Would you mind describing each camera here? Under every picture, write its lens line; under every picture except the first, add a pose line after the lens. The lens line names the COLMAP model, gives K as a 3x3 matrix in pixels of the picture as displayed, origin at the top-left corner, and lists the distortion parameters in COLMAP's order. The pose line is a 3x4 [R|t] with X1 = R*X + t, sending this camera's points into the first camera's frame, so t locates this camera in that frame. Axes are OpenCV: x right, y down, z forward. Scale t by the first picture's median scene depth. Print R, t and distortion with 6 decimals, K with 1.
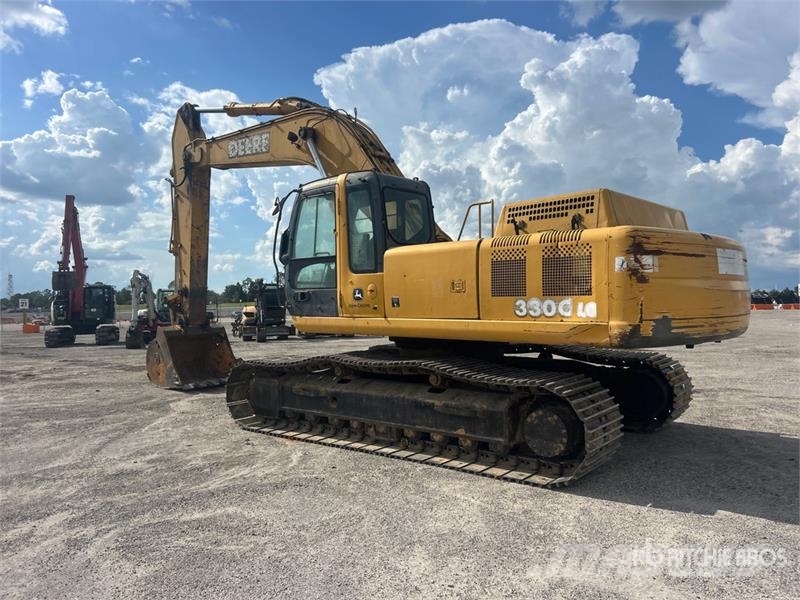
lens RADIAL K [[602.6, 0, 398.3], [0, 602.6, 301.9], [0, 0, 1]] dist [0.039787, -0.040549]
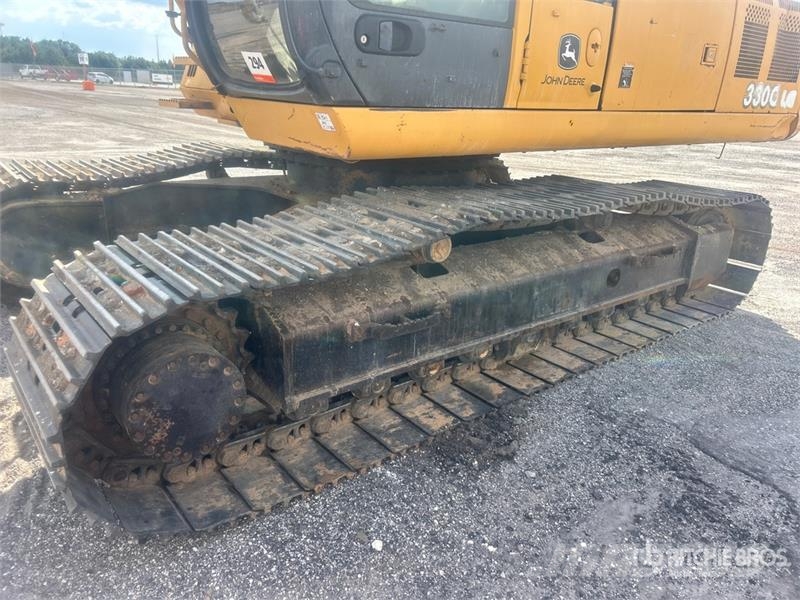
lens RADIAL K [[602.6, 0, 398.3], [0, 602.6, 301.9], [0, 0, 1]] dist [0.039787, -0.040549]
pose [[0.167037, -0.325224, 0.930768, -0.518510], [-0.039601, 0.941056, 0.335925, 0.013548], [-0.985155, -0.092972, 0.144311, 1.013419]]
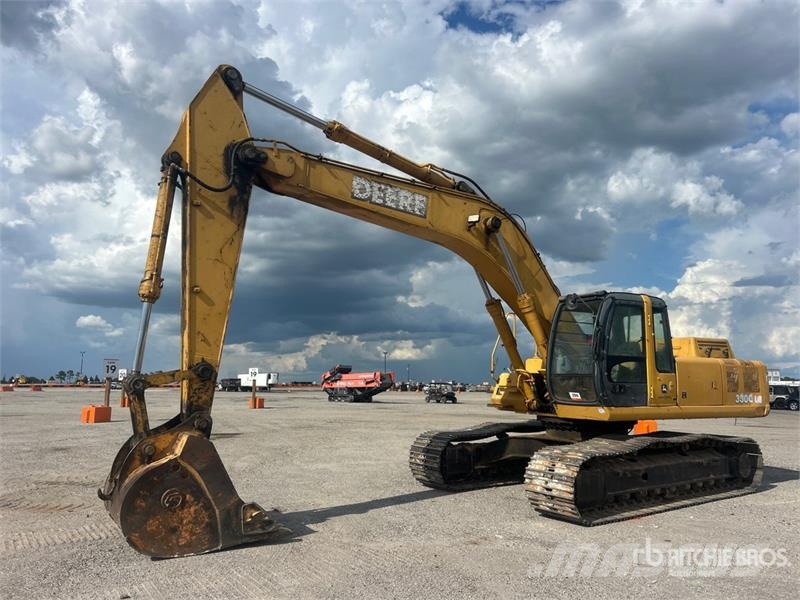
lens RADIAL K [[602.6, 0, 398.3], [0, 602.6, 301.9], [0, 0, 1]] dist [0.039787, -0.040549]
pose [[0.272752, 0.135464, 0.952500, -1.503619], [-0.012569, 0.990455, -0.137263, -0.011031], [-0.962002, 0.025467, 0.271852, 1.167757]]
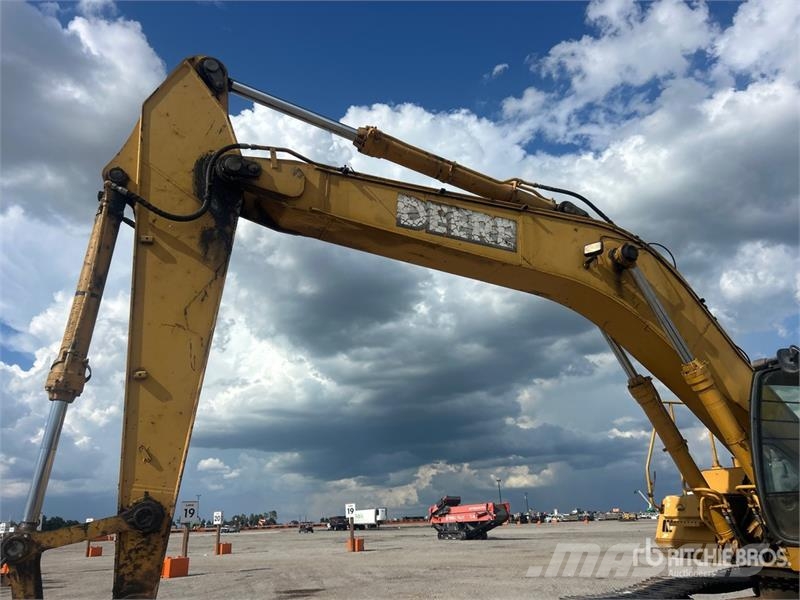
lens RADIAL K [[599.7, 0, 396.4], [0, 599.7, 304.1], [0, 0, 1]] dist [0.074400, -0.124050]
pose [[0.446251, 0.289585, 0.846759, -1.058274], [0.027030, 0.941403, -0.336198, -0.020447], [-0.894500, 0.172917, 0.412274, 1.271388]]
